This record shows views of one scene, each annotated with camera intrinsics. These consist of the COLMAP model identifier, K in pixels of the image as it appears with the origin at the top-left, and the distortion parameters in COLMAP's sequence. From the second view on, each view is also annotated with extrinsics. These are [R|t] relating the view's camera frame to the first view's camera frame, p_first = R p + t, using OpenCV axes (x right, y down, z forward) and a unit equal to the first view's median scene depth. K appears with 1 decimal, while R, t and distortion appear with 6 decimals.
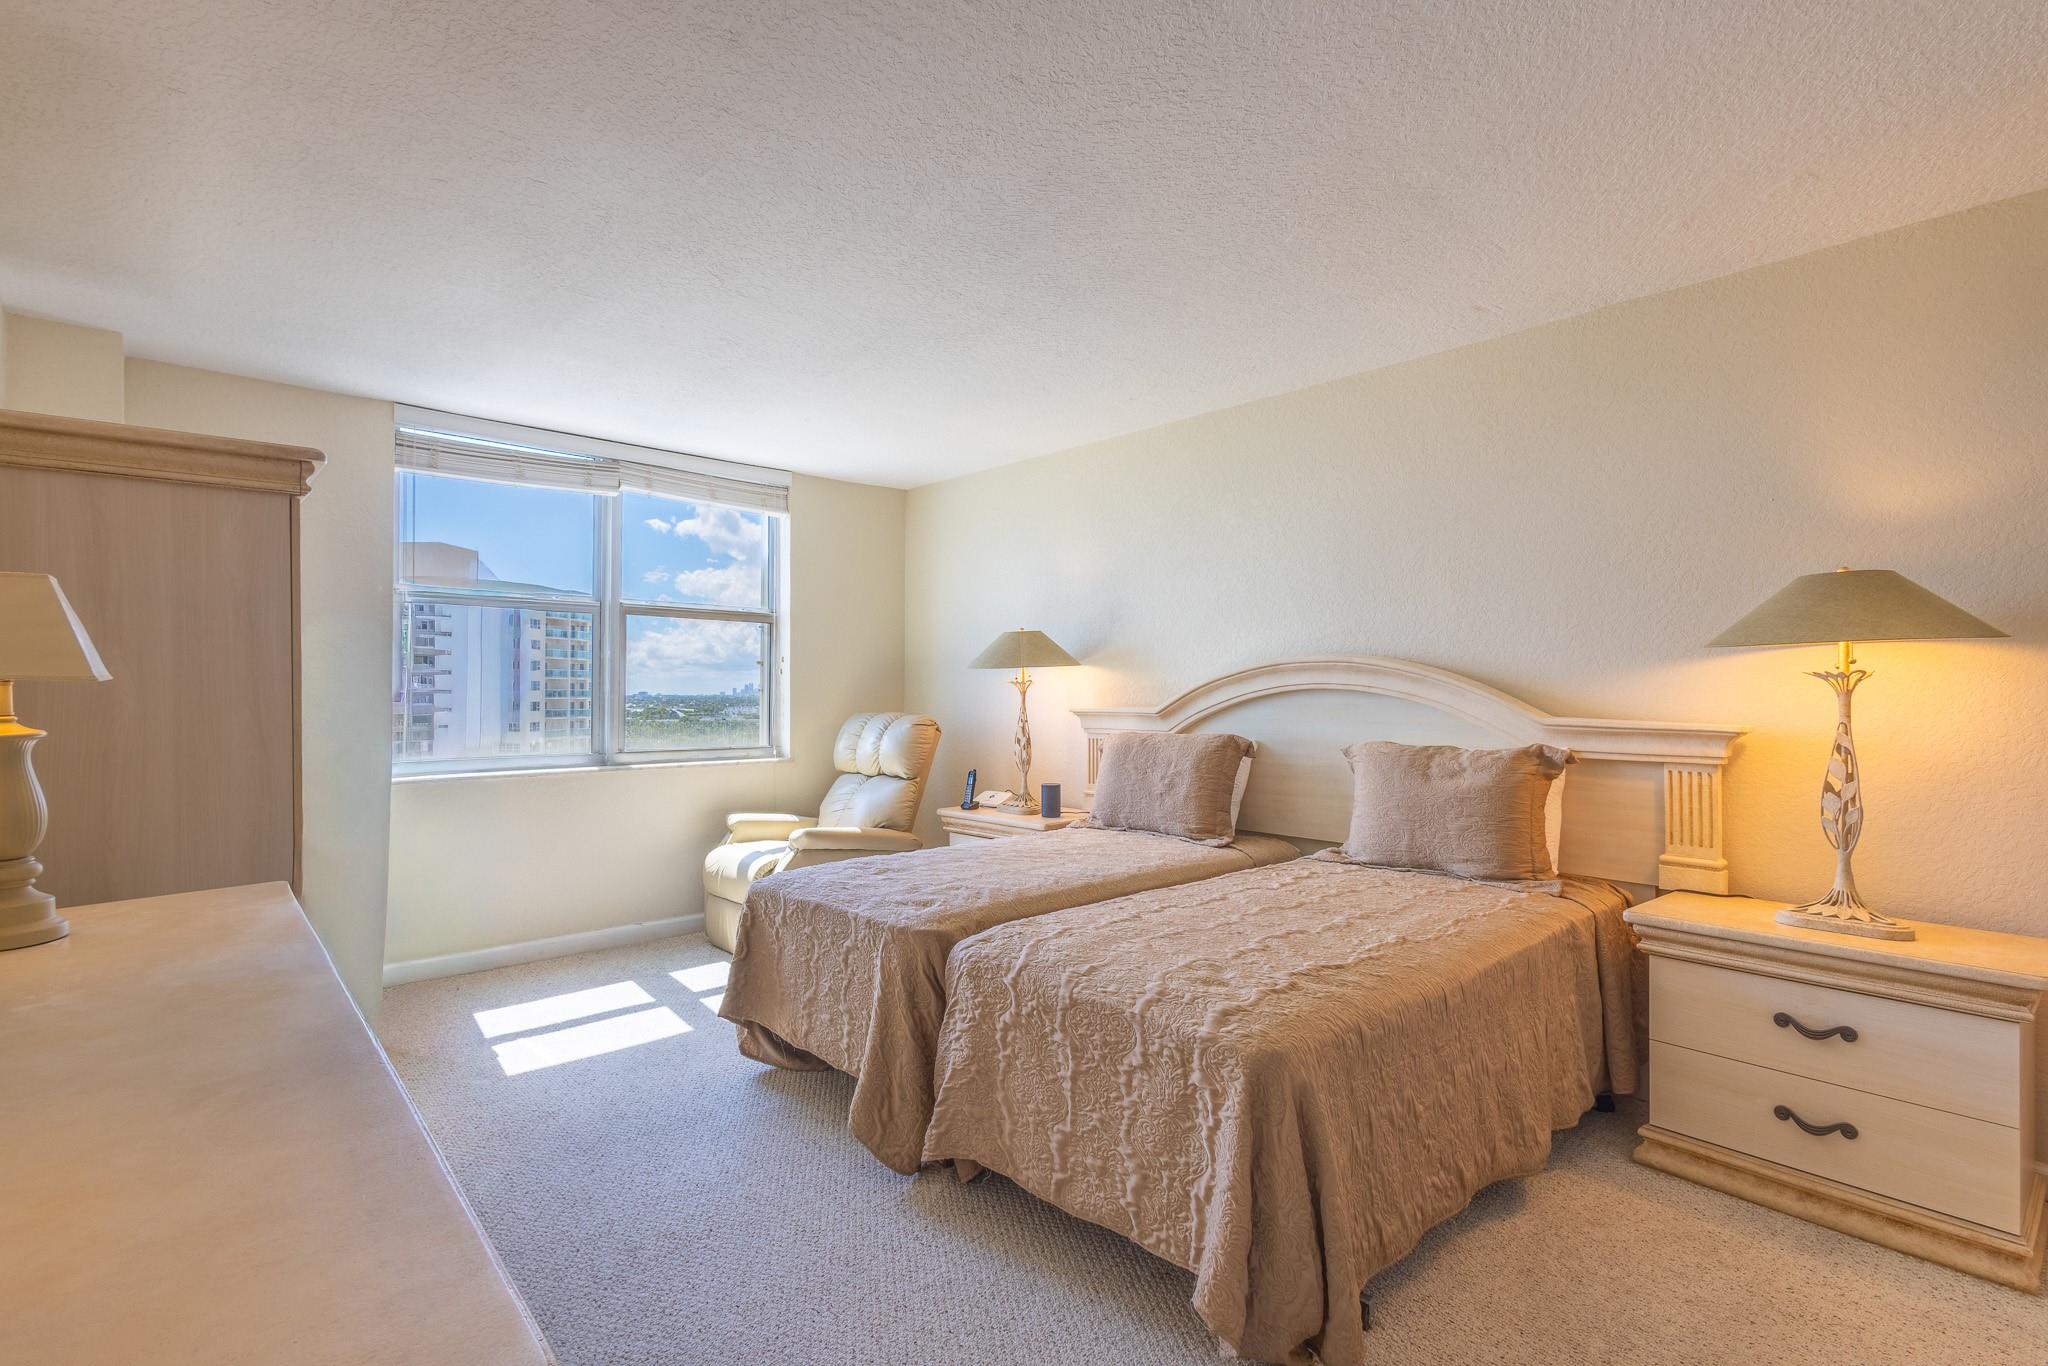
lens RADIAL K [[968.2, 0, 1023.8], [0, 968.2, 704.3], [0, 0, 1]] dist [0.006189, -0.000714]
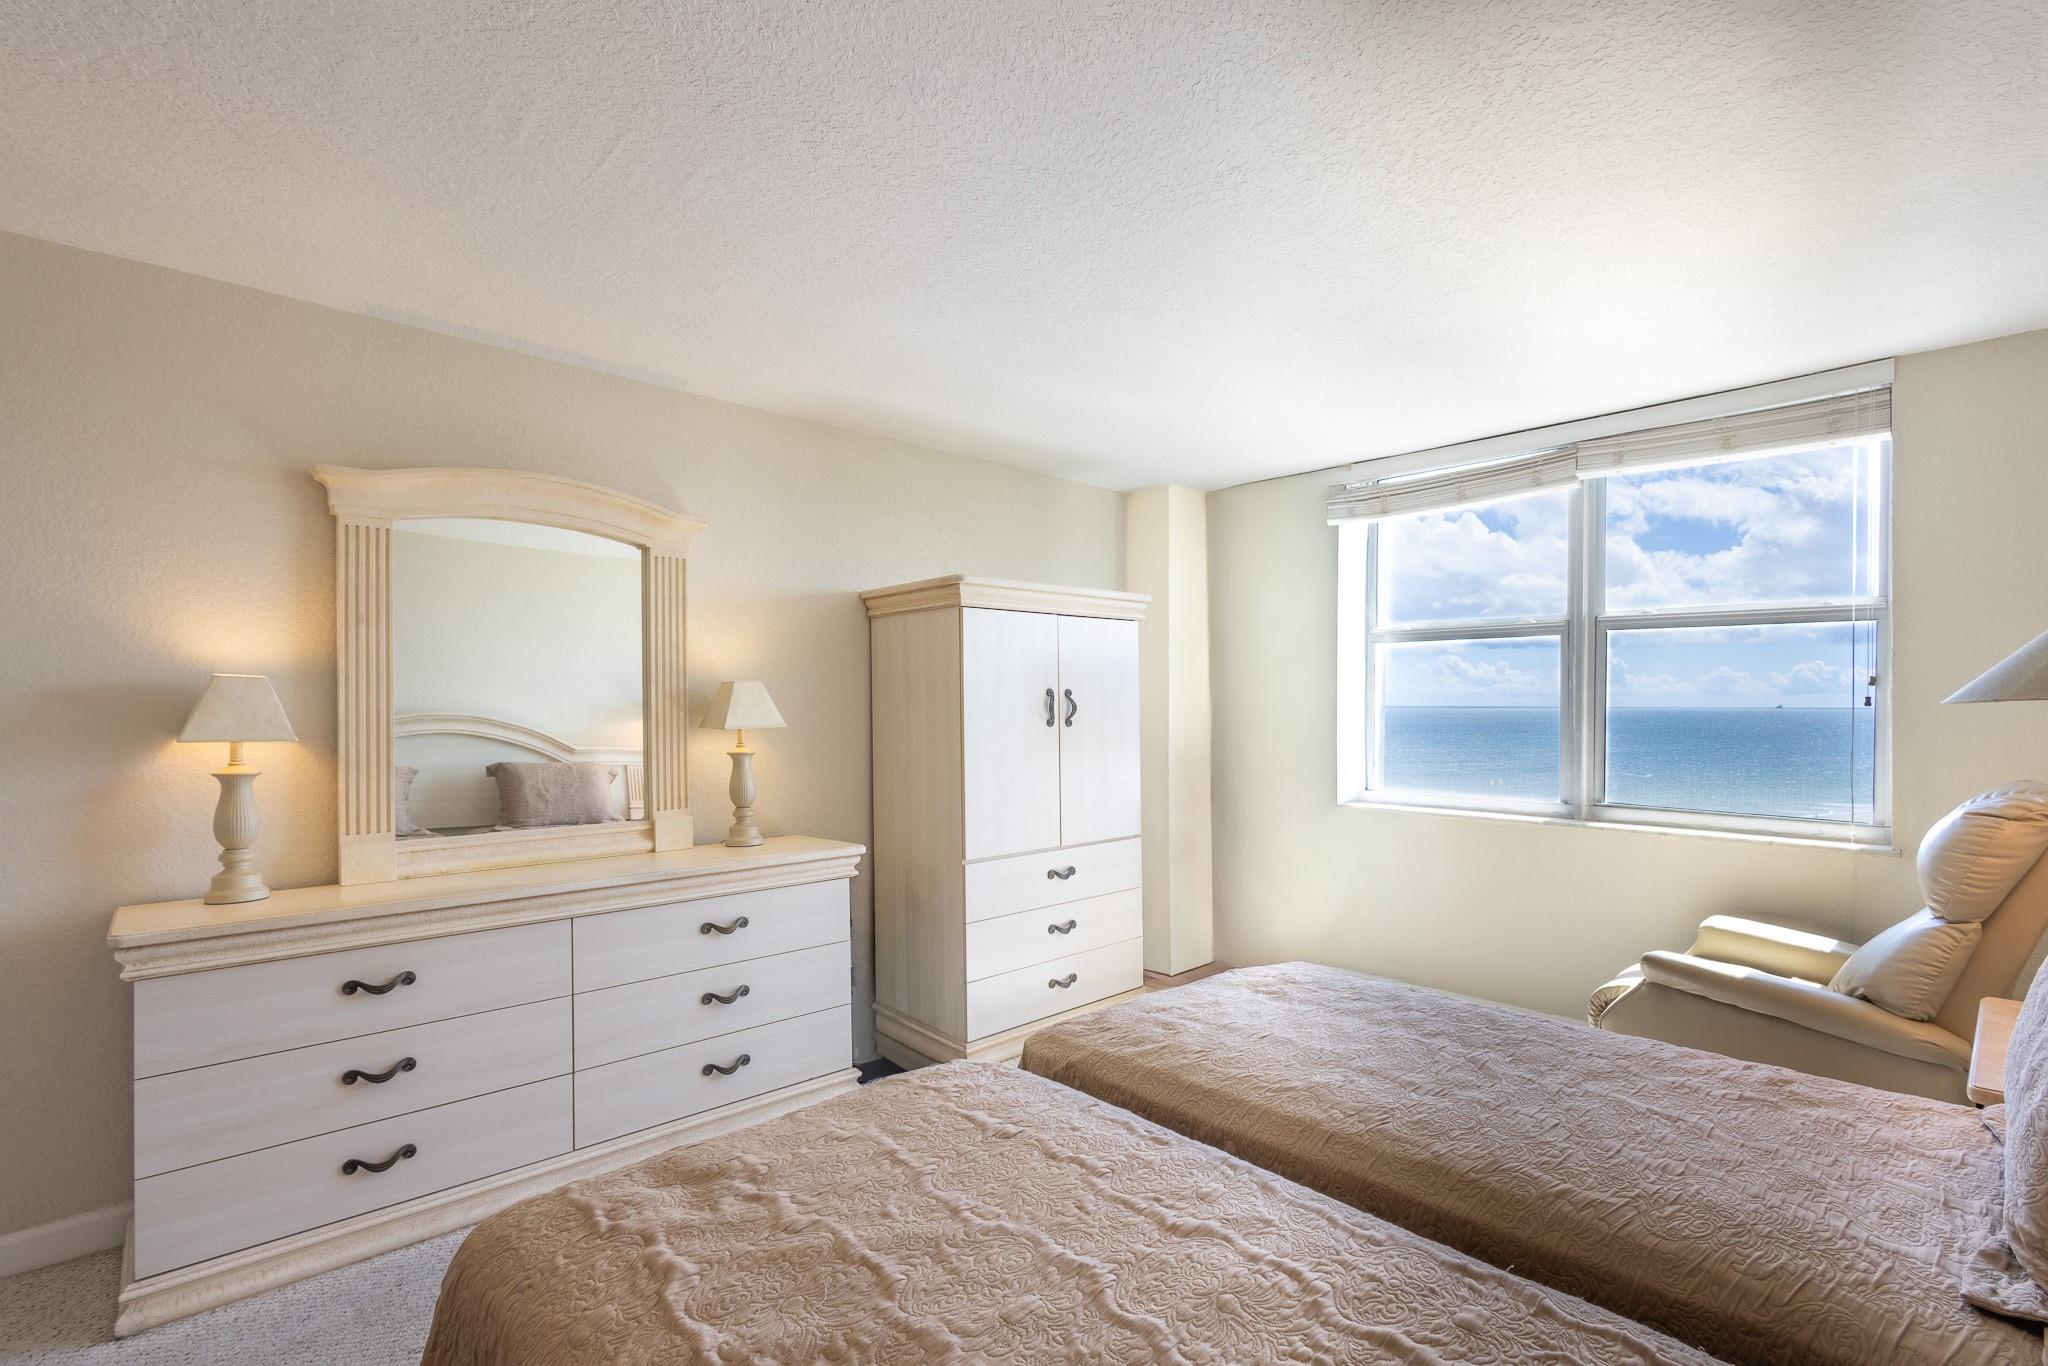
lens RADIAL K [[968.2, 0, 1023.8], [0, 968.2, 704.3], [0, 0, 1]] dist [0.006189, -0.000714]
pose [[-0.001326, 0.004671, -0.999988, 0.448661], [-0.011575, 0.999922, 0.004686, -0.036672], [0.999932, 0.011581, -0.001272, 0.620061]]
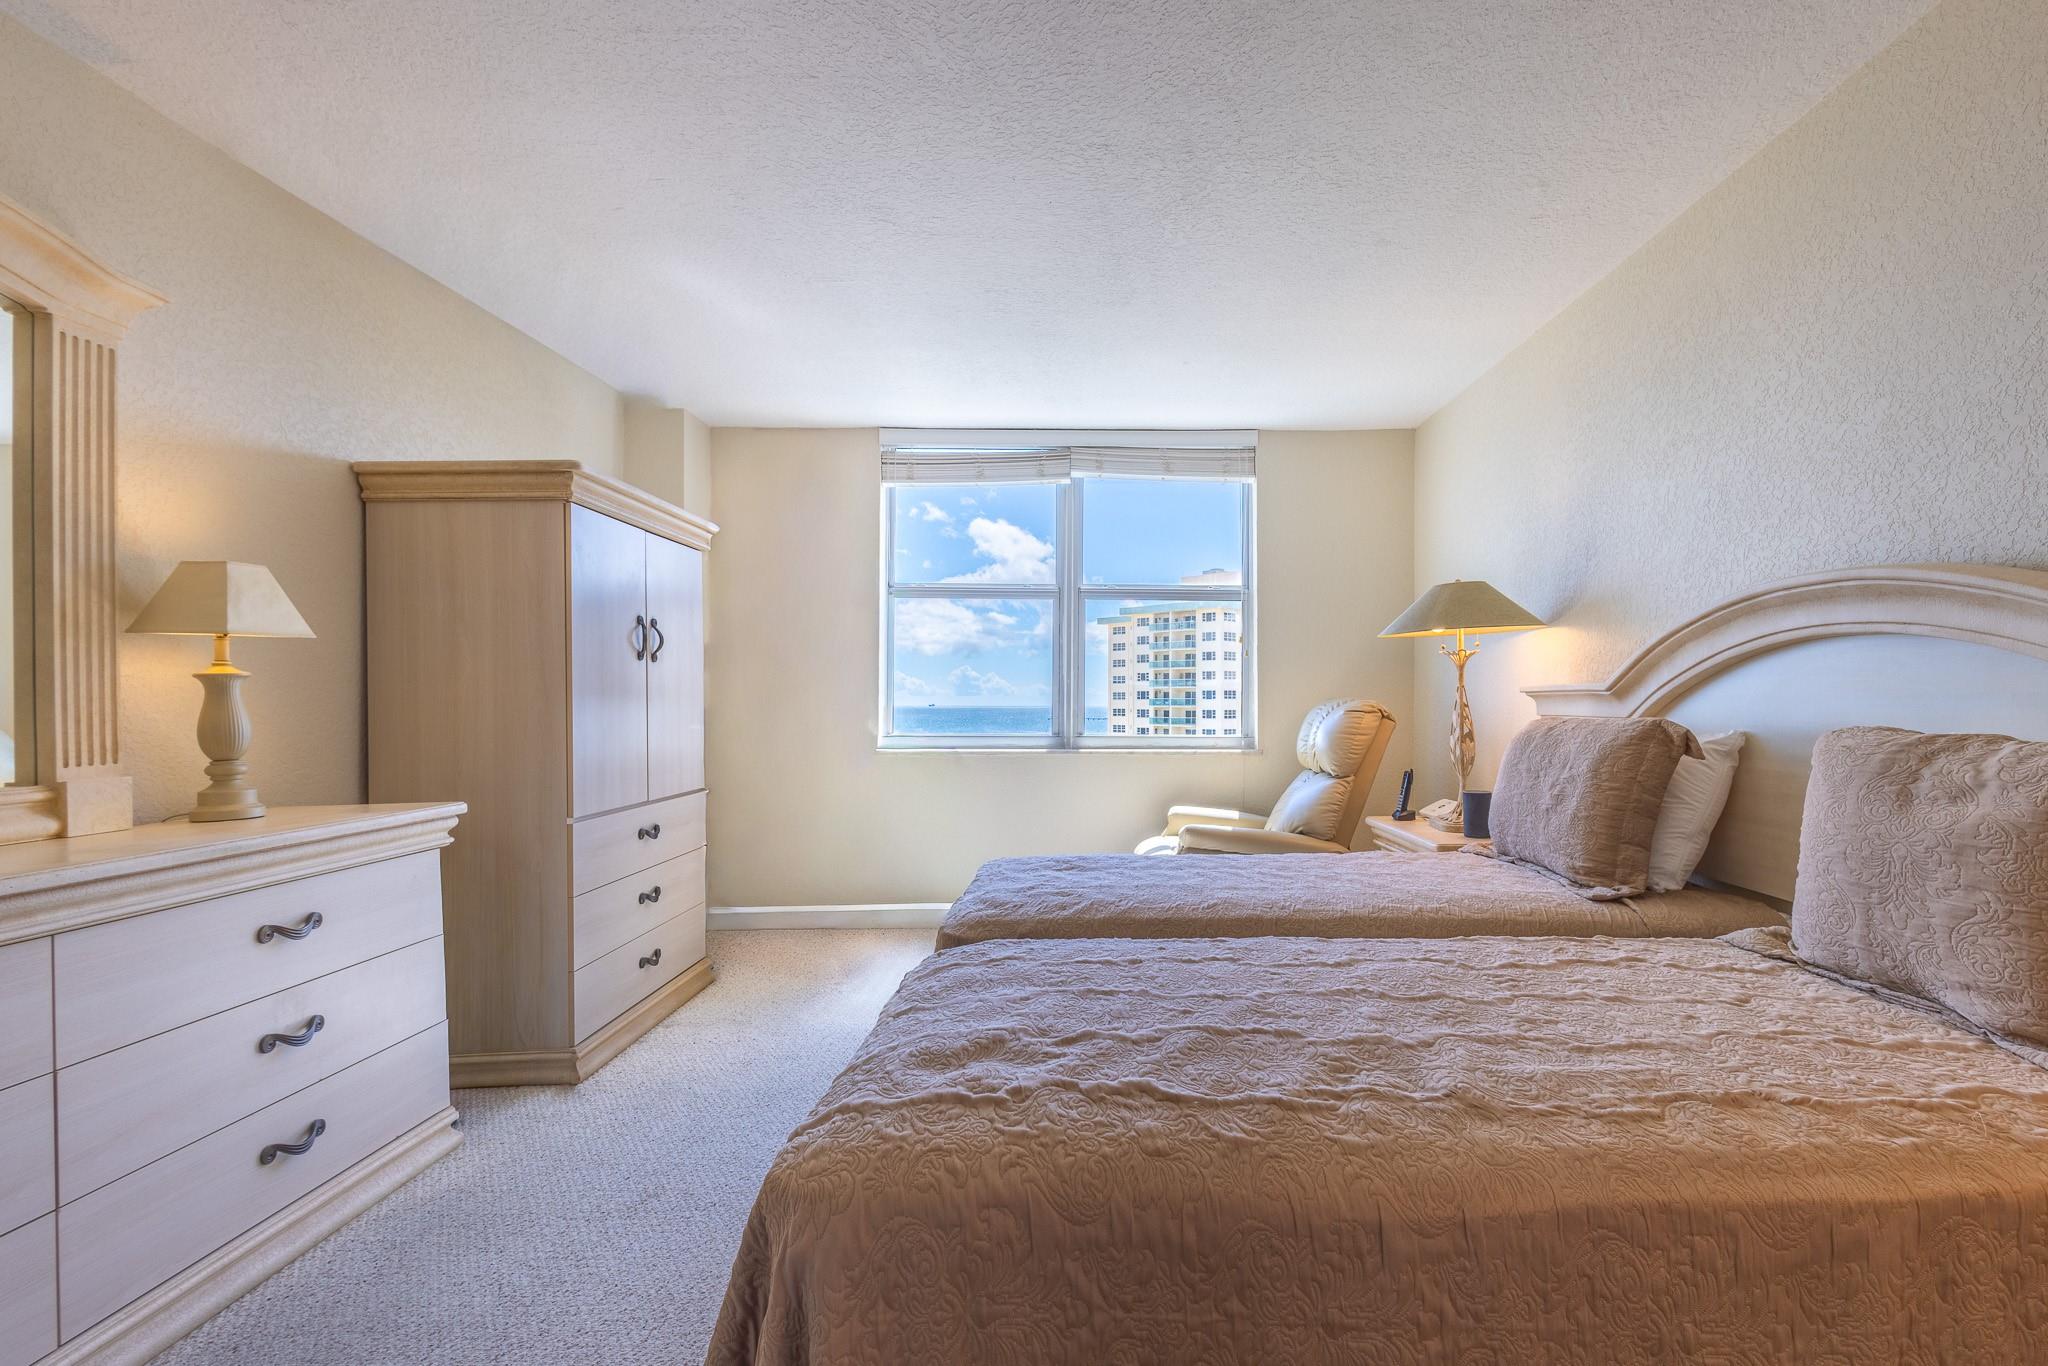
lens RADIAL K [[998.0, 0, 1096.9], [0, 998.0, 694.6], [0, 0, 1]] dist [0.010569, -0.000343]
pose [[0.744539, -0.003988, -0.667568, 0.342501], [-0.009600, 0.999815, -0.016679, 0.027776], [0.667510, 0.018827, 0.744362, 0.281625]]
